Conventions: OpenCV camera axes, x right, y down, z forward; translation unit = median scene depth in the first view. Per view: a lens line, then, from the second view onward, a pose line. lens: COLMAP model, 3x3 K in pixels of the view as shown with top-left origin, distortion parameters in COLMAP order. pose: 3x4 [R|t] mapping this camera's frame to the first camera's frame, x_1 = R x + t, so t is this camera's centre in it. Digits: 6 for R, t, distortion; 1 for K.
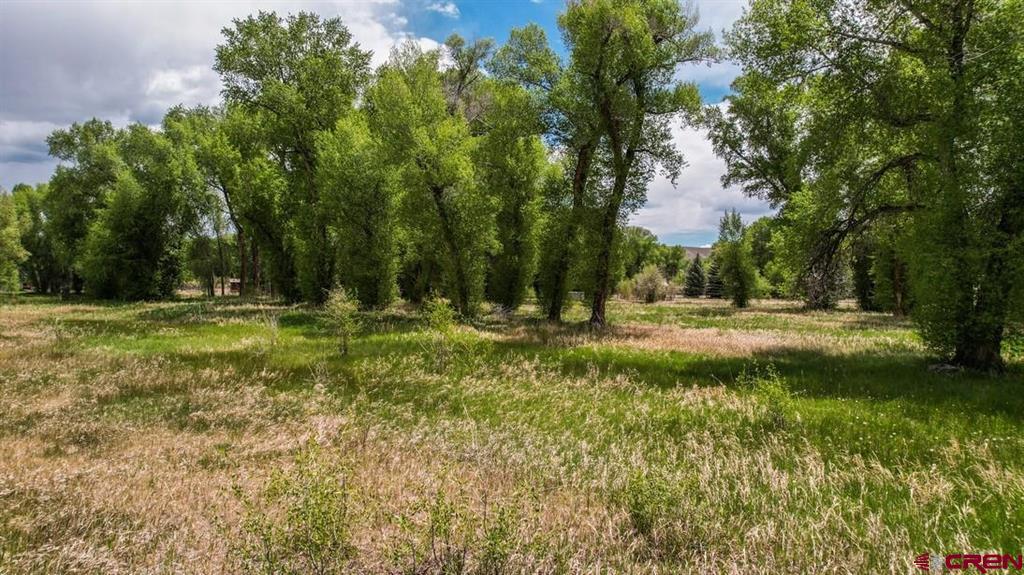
lens RADIAL K [[653.5, 0, 504.8], [0, 653.5, 286.5], [0, 0, 1]] dist [-0.073716, 0.068623]
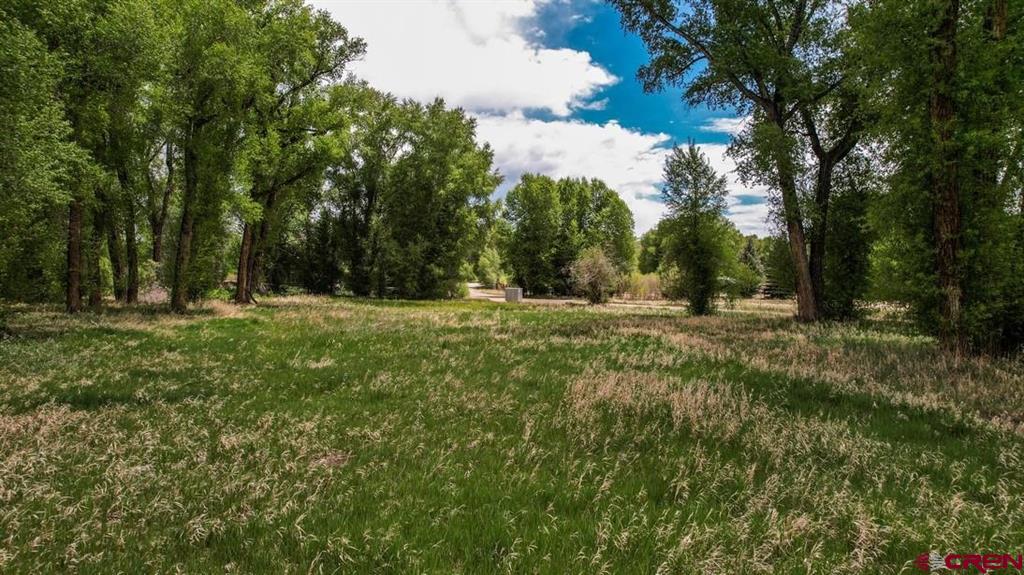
lens RADIAL K [[653.5, 0, 511.5], [0, 653.5, 289.2], [0, 0, 1]] dist [-0.073716, 0.068623]
pose [[0.986208, 0.000550, -0.165509, 0.319498], [0.000224, 0.999989, 0.004657, 0.008807], [0.165509, -0.004629, 0.986197, 0.454467]]
